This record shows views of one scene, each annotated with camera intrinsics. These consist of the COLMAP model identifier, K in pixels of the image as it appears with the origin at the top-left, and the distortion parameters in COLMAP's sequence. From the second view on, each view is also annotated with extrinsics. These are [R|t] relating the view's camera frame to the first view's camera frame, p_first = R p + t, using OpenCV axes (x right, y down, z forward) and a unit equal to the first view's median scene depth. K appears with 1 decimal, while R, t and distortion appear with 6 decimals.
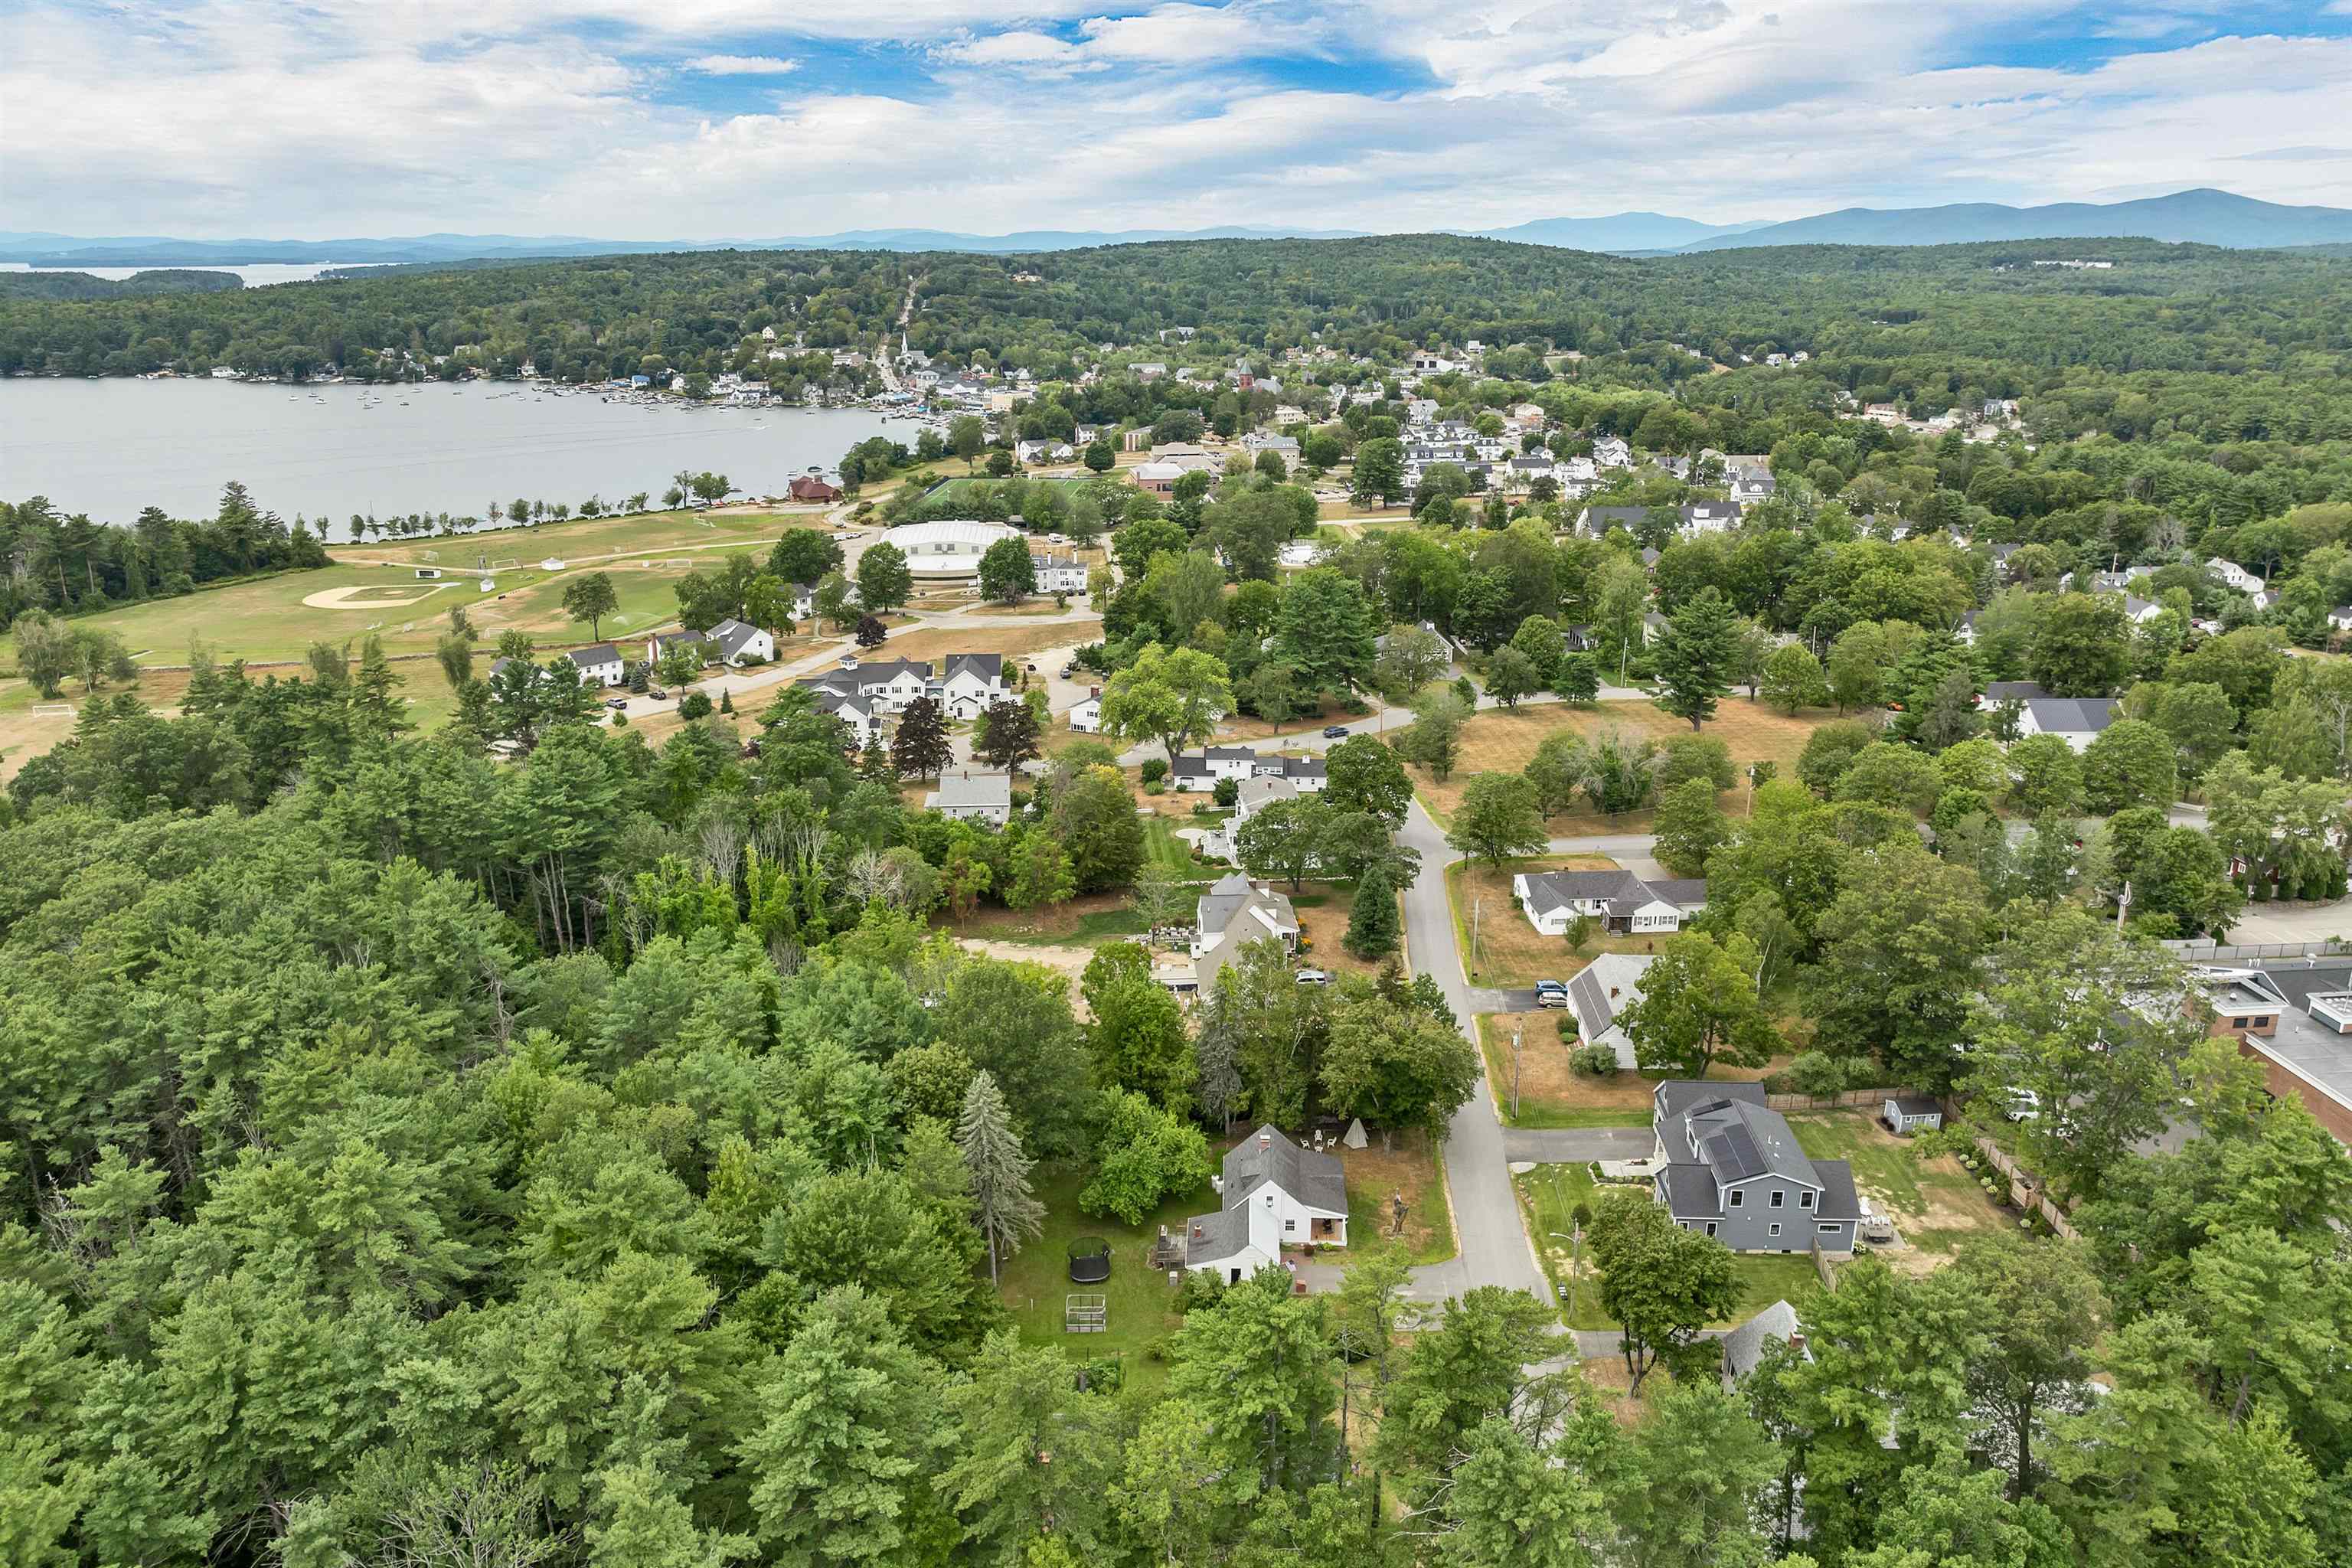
lens RADIAL K [[1690.9, 0, 1188.1], [0, 1690.9, 779.7], [0, 0, 1]] dist [-0.035518, -0.002921]
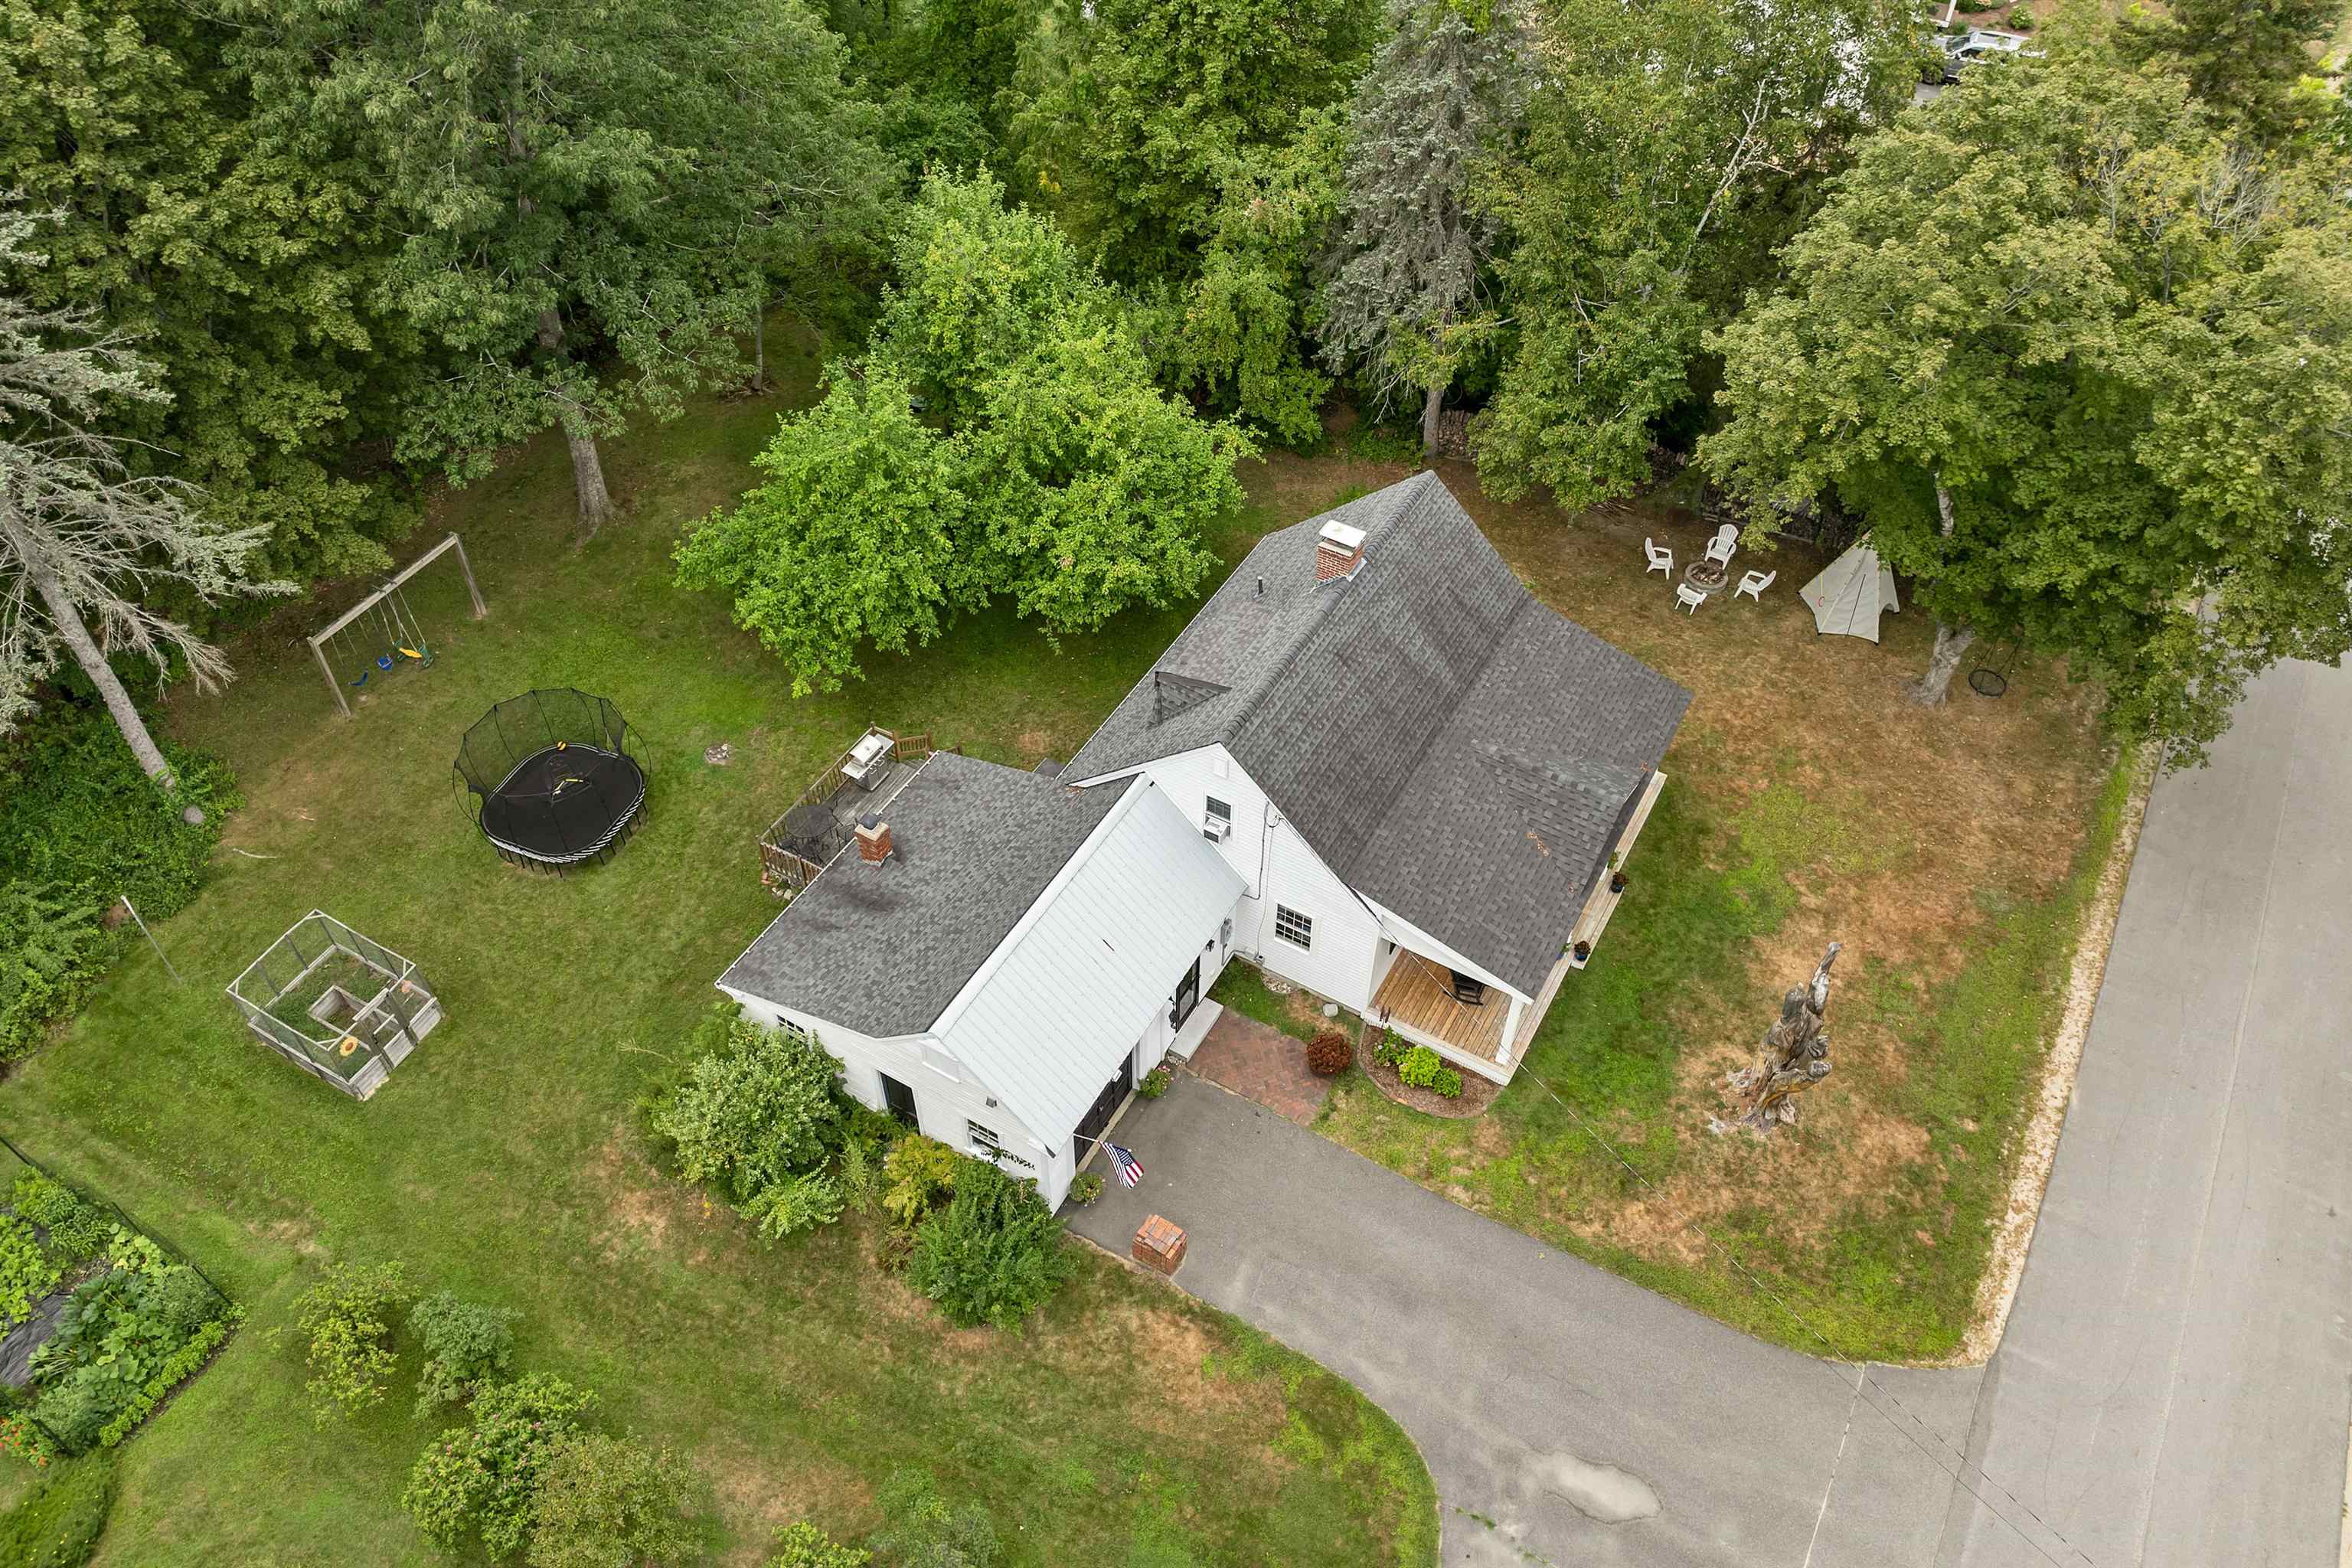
lens RADIAL K [[1690.9, 0, 1188.1], [0, 1690.9, 779.7], [0, 0, 1]] dist [-0.035518, -0.002921]
pose [[0.882603, 0.350345, -0.313481, 0.025439], [-0.154697, 0.846112, 0.510063, 0.029023], [0.443938, -0.401688, 0.800978, 0.182207]]
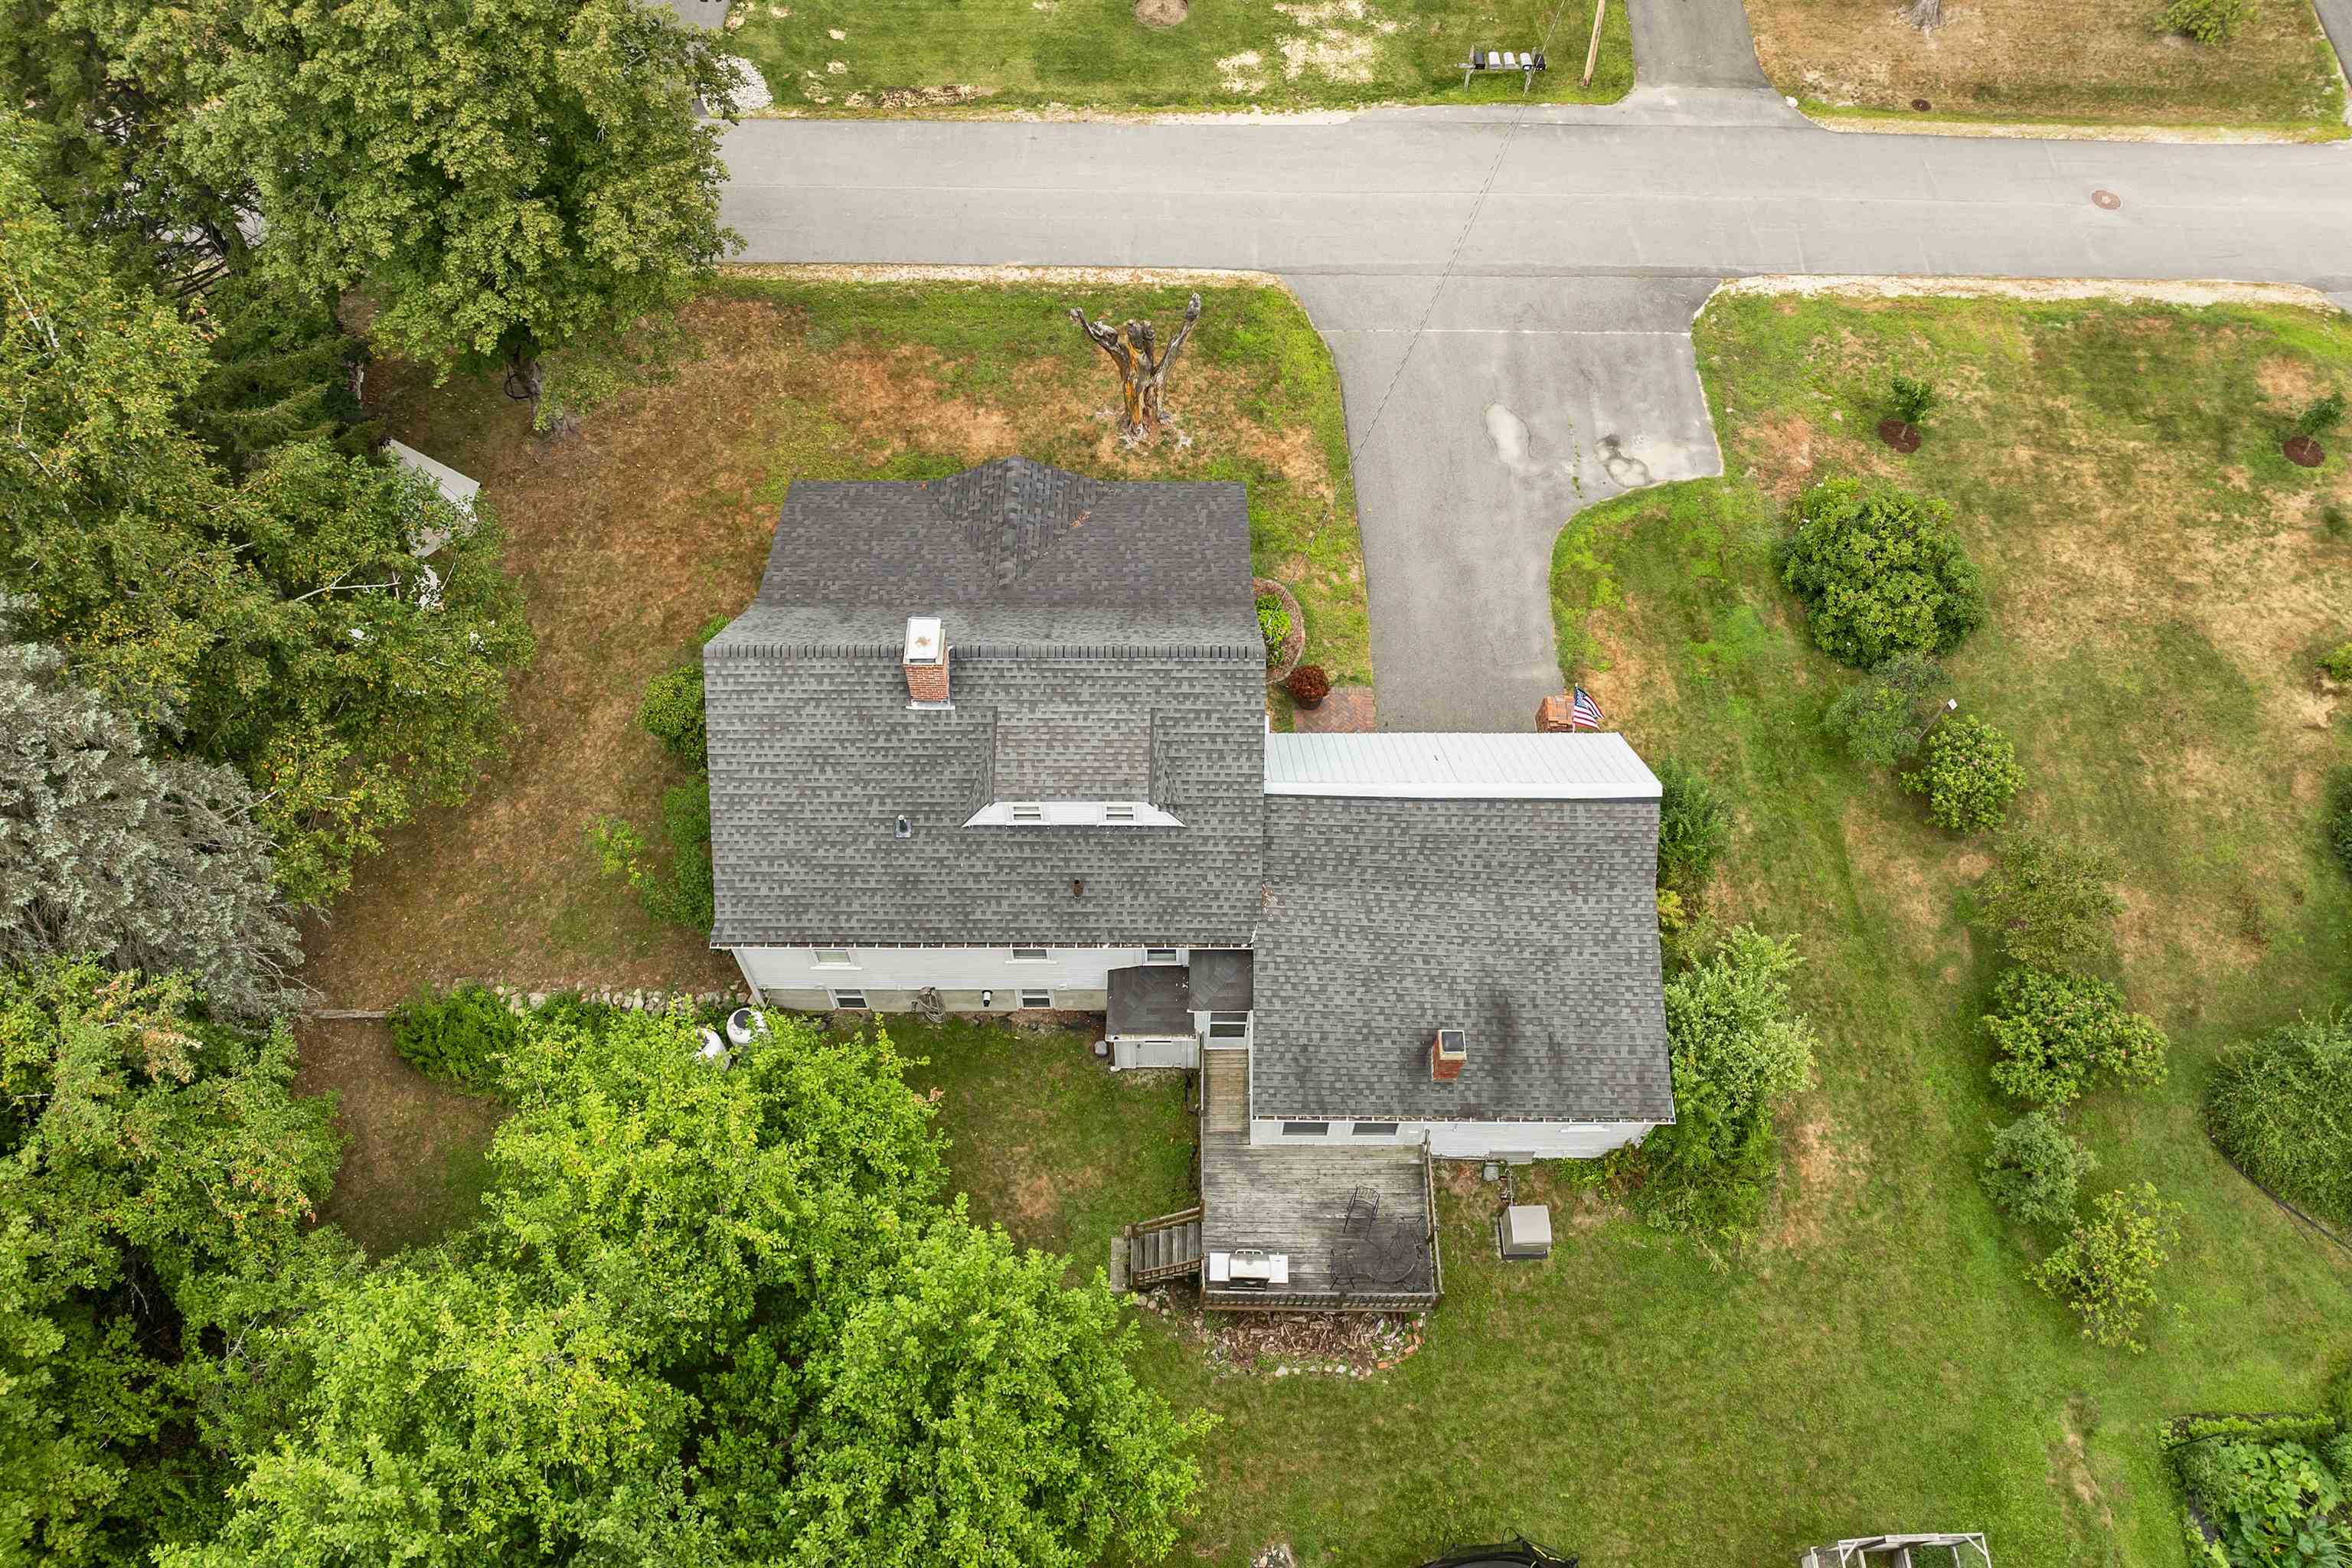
lens RADIAL K [[1671.6, 0, 1211.5], [0, 1671.6, 785.8], [0, 0, 1]] dist [-0.020409, 0.003166]
pose [[-0.034014, -0.859574, 0.509877, -0.014770], [0.290844, 0.479578, 0.827897, 0.017252], [-0.956166, 0.176455, 0.233690, 0.213114]]
